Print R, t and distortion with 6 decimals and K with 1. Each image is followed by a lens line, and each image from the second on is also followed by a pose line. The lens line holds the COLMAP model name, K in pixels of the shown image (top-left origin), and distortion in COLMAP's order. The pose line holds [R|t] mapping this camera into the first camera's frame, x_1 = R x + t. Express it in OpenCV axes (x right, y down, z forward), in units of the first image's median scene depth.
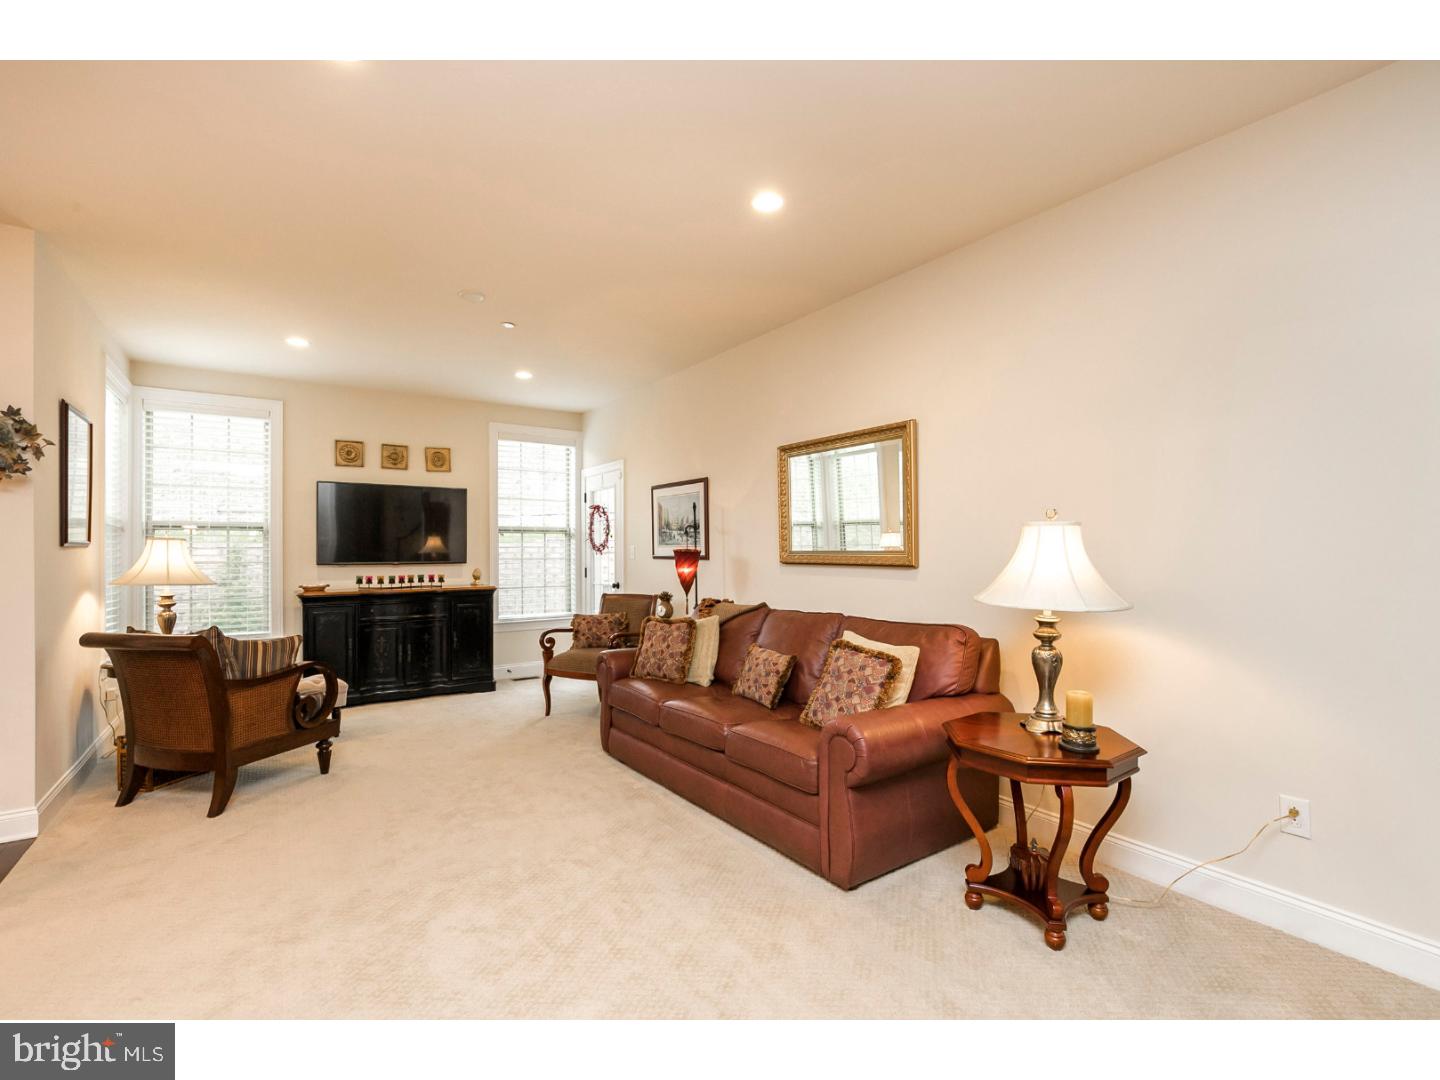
lens RADIAL K [[641.9, 0, 719.6], [0, 641.9, 544.4], [0, 0, 1]] dist [-0.001506, -0.000352]
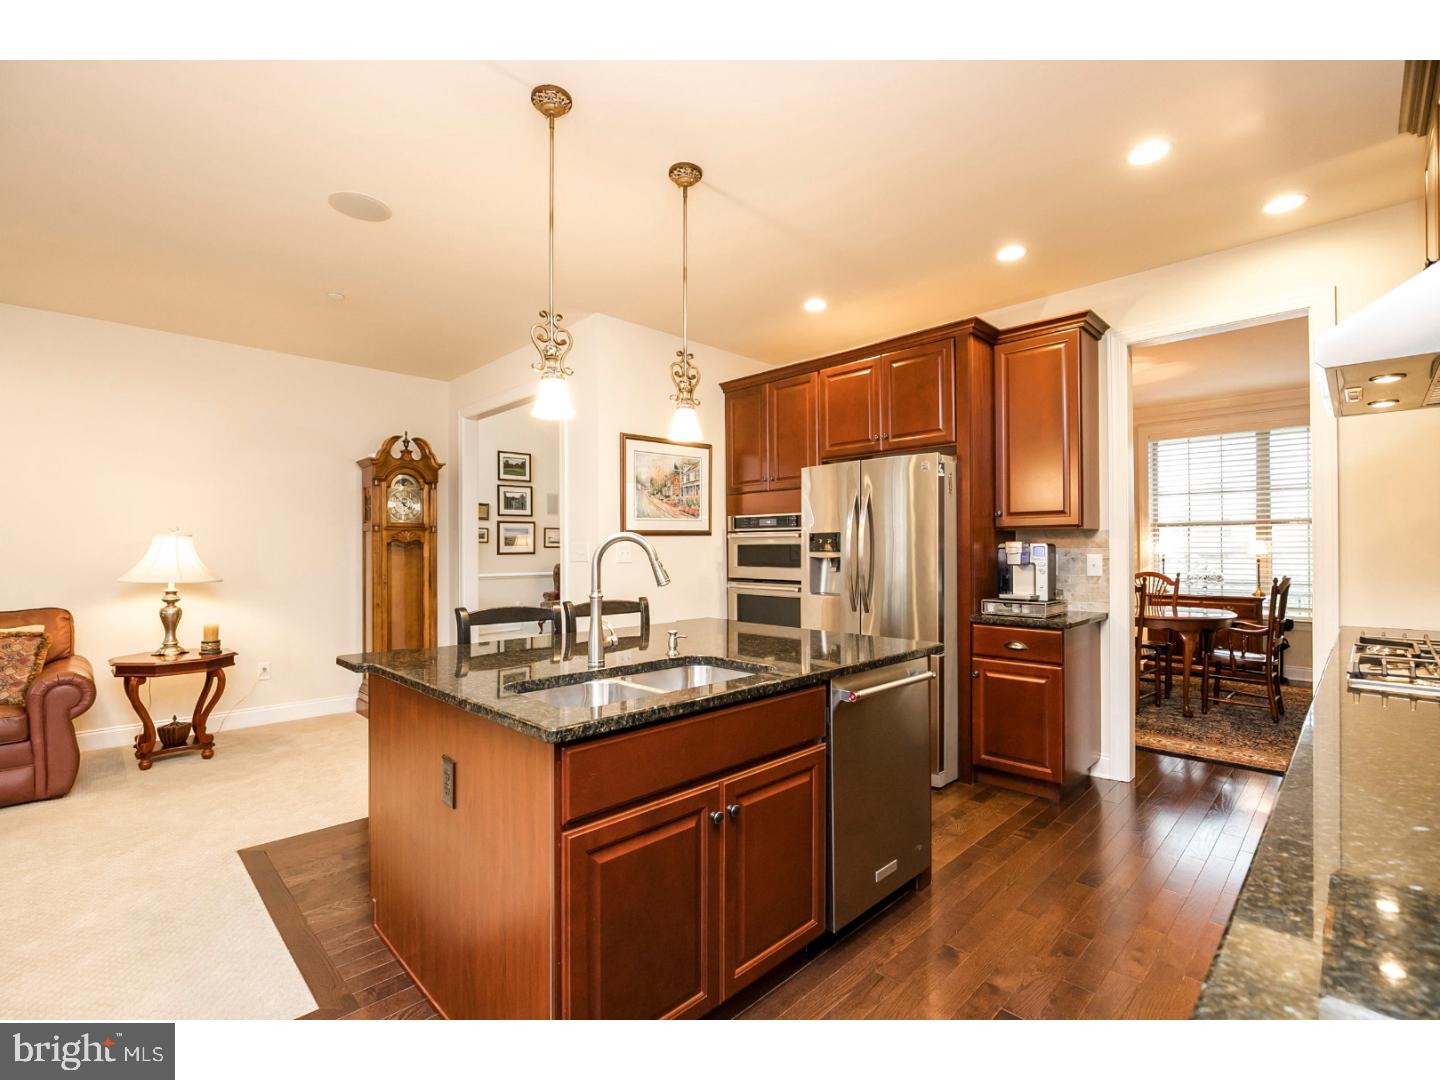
lens RADIAL K [[652.6, 0, 715.8], [0, 652.6, 545.3], [0, 0, 1]] dist [-0.003351, 0.000290]
pose [[-0.178018, 0.013191, 0.983939, -0.706546], [-0.003843, 0.999893, -0.014100, 0.008268], [-0.984020, -0.006291, -0.177949, -0.056578]]
